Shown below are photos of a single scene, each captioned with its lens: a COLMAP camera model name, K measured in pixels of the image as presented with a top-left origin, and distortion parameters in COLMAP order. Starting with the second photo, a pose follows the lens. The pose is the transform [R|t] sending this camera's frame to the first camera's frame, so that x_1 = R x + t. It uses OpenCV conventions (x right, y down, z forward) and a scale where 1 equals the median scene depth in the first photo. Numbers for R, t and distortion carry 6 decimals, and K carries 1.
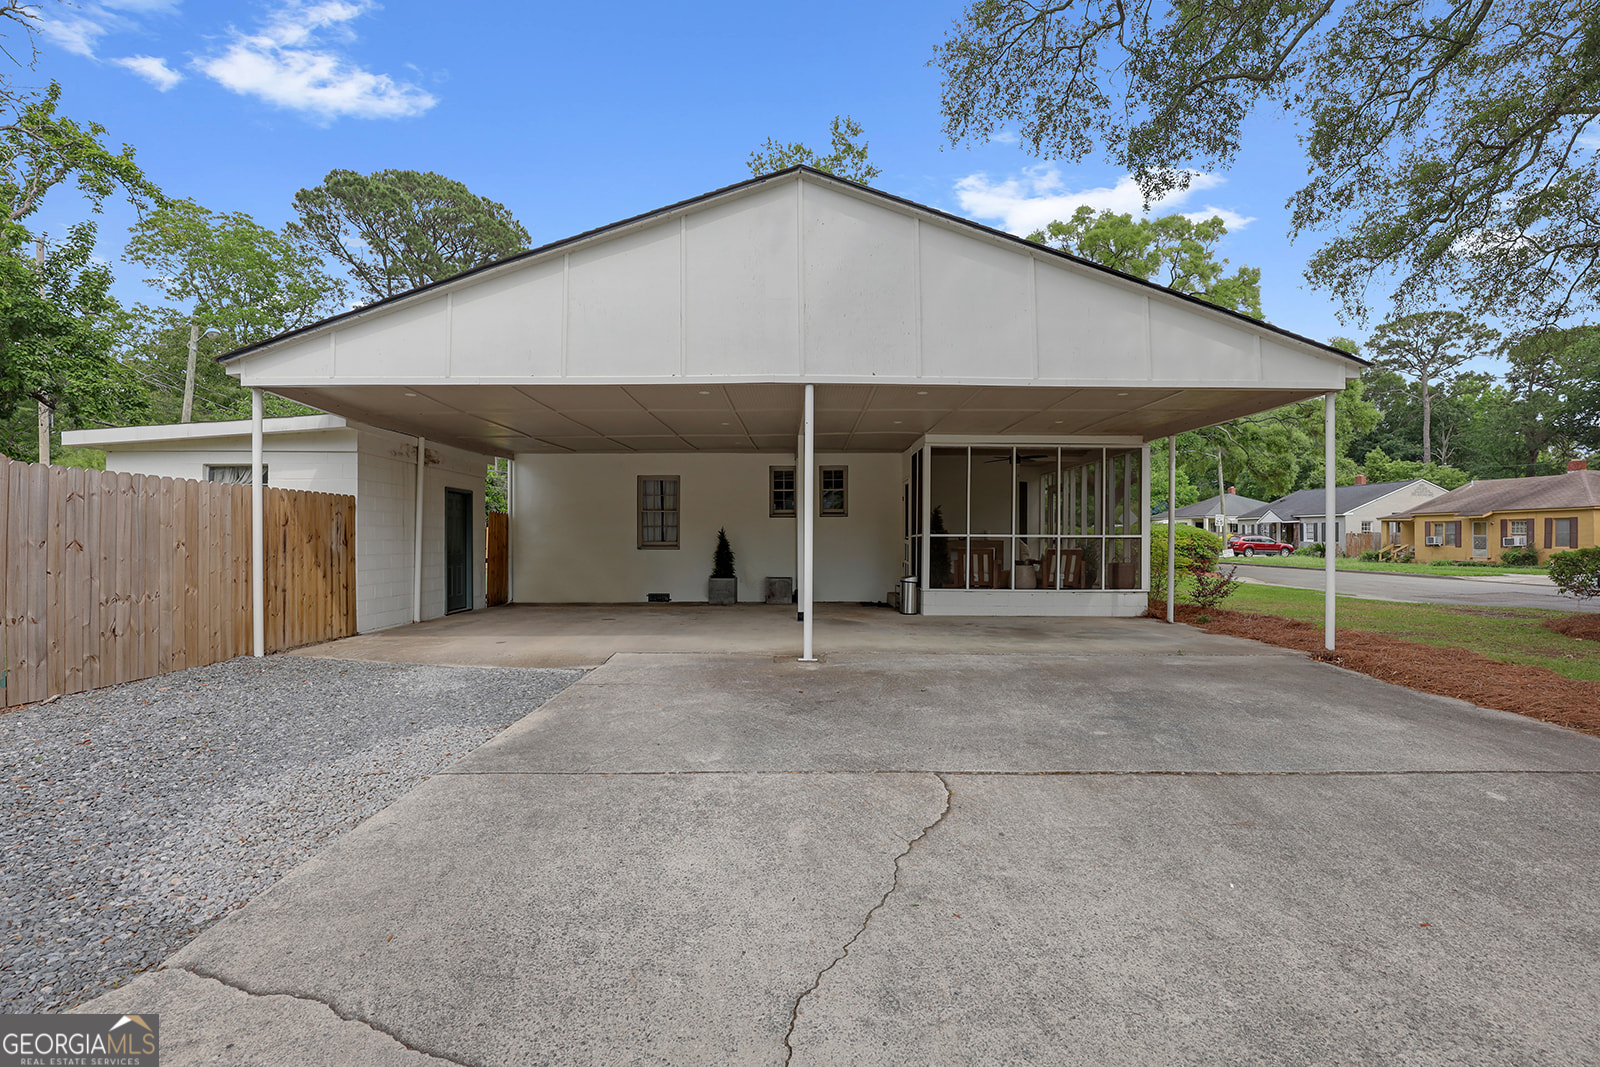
lens RADIAL K [[744.6, 0, 811.4], [0, 744.6, 534.9], [0, 0, 1]] dist [-0.029961, 0.000565]
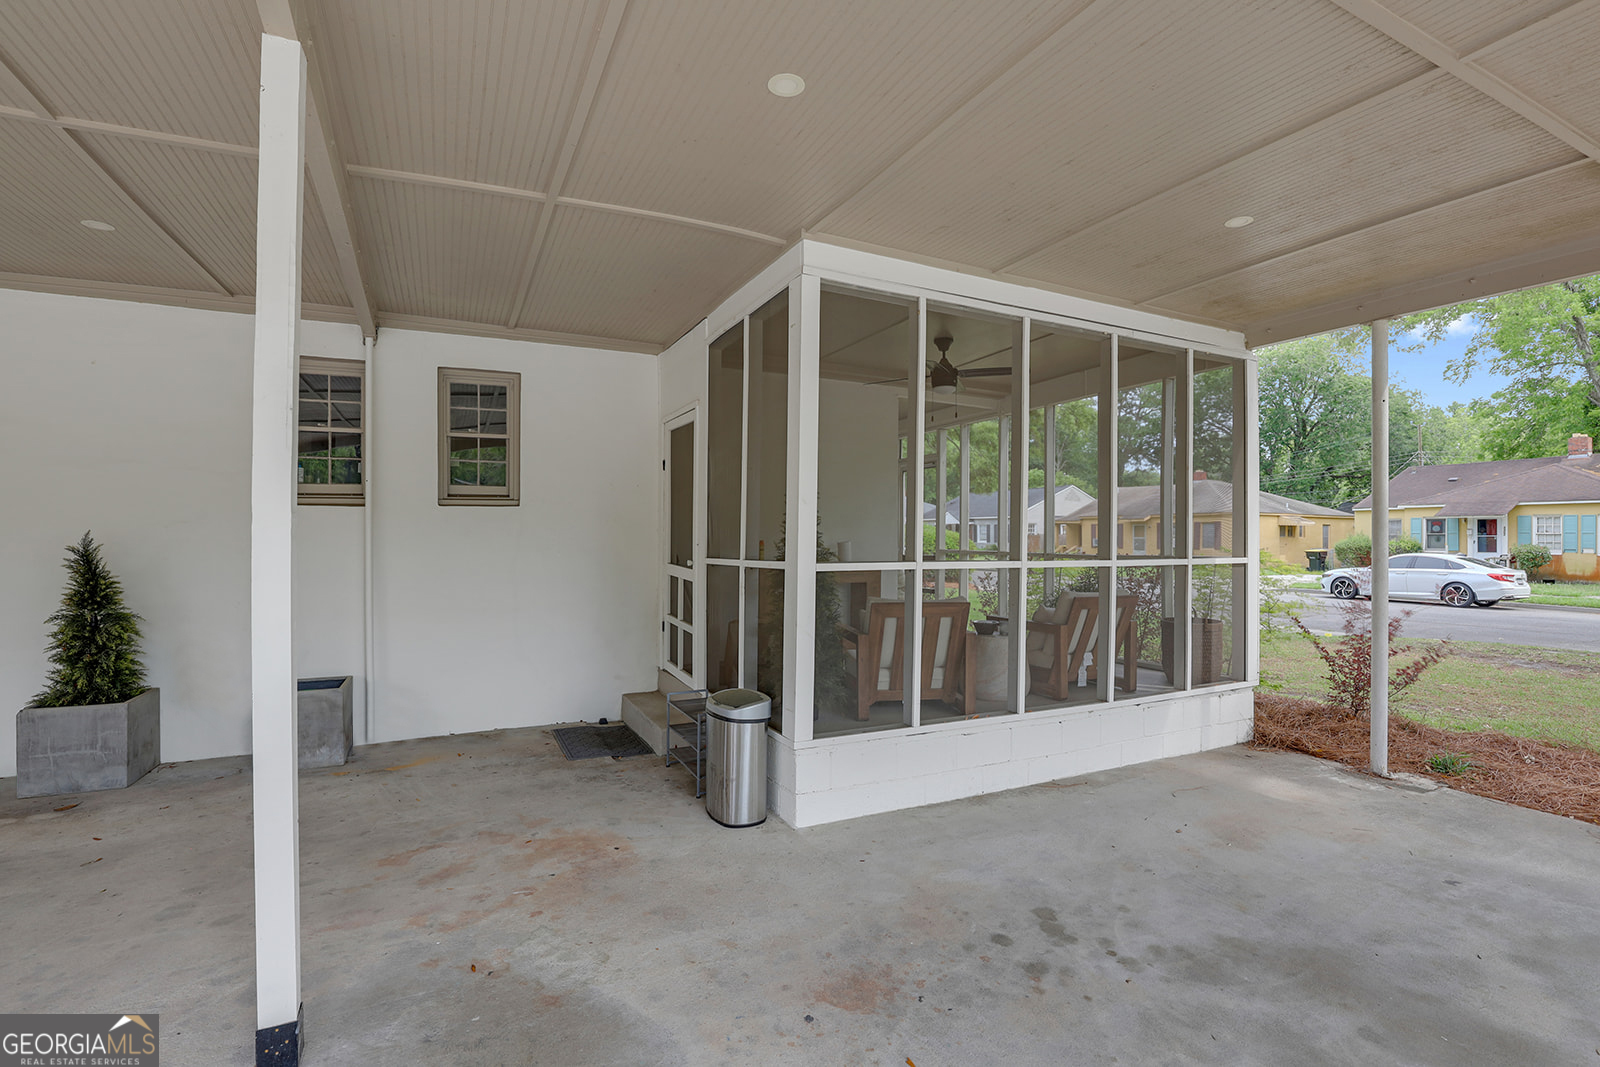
lens RADIAL K [[744.6, 0, 811.4], [0, 744.6, 534.9], [0, 0, 1]] dist [-0.029961, 0.000565]
pose [[0.904929, 0.001796, 0.425560, 0.026259], [-0.002787, 0.999995, 0.001705, -0.013104], [-0.425554, -0.002729, 0.904929, 0.712416]]
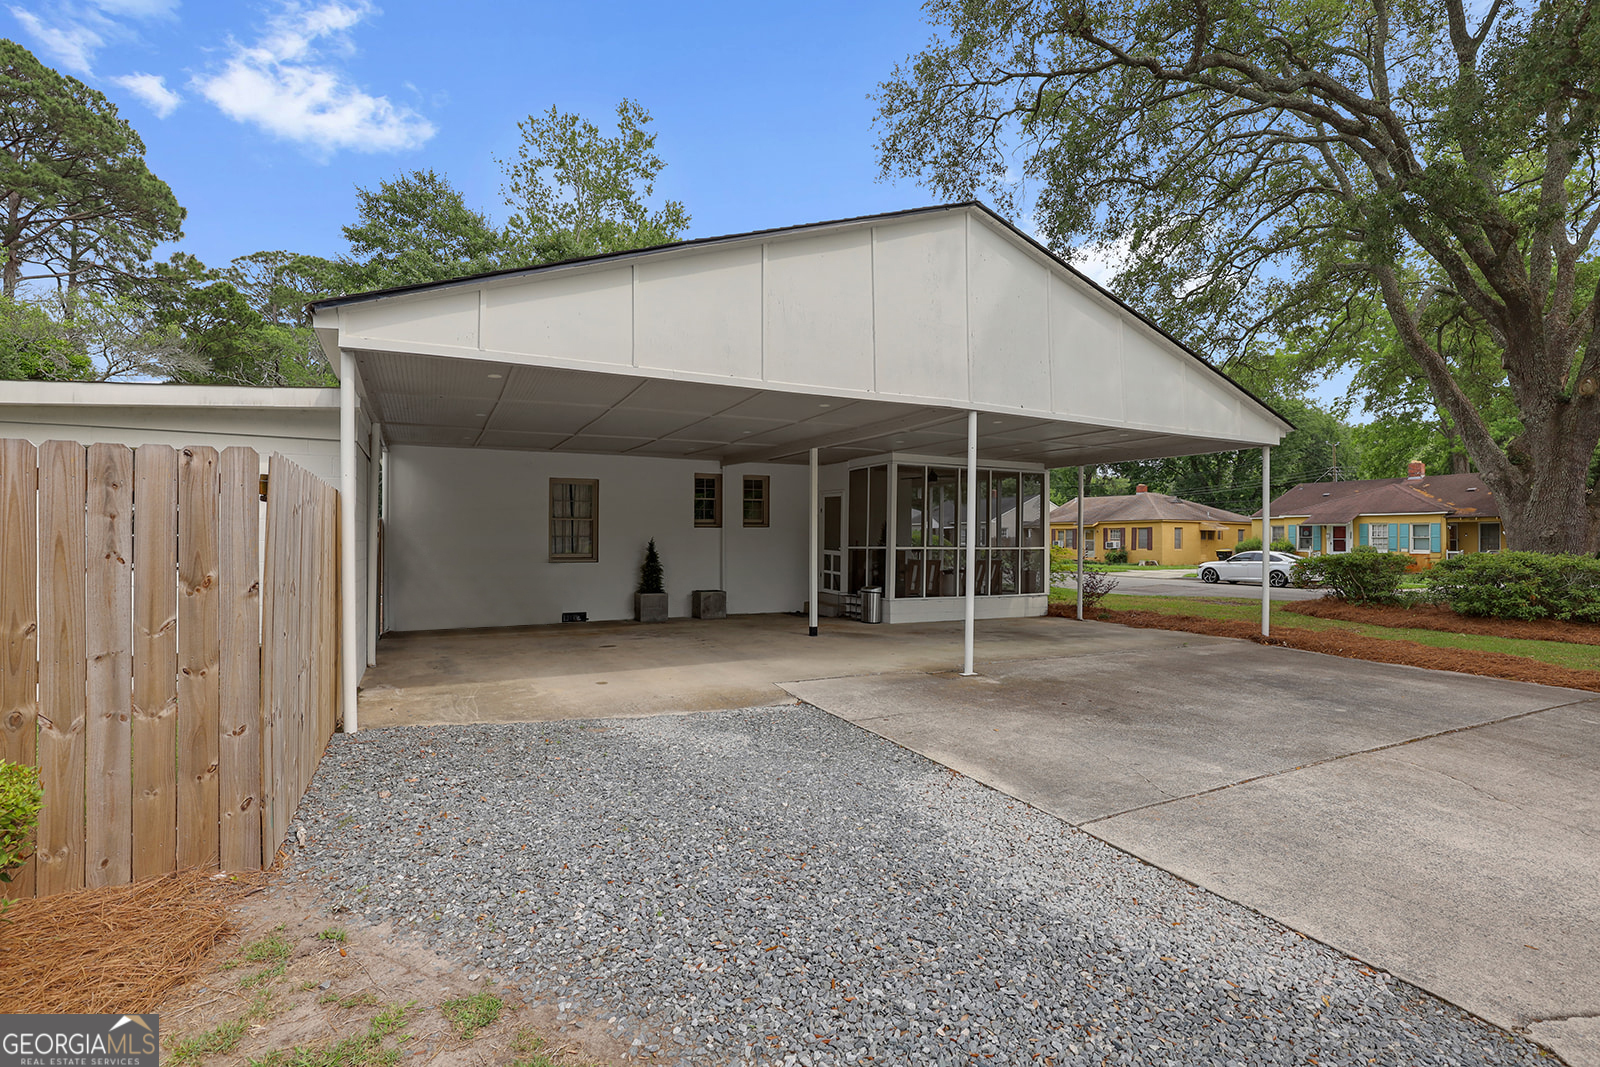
lens RADIAL K [[749.3, 0, 813.8], [0, 749.3, 532.5], [0, 0, 1]] dist [-0.026040, 0.000910]
pose [[0.892139, 0.005604, 0.451727, -0.420230], [-0.003701, 0.999980, -0.005096, -0.015192], [-0.451746, 0.002875, 0.892142, 0.101548]]
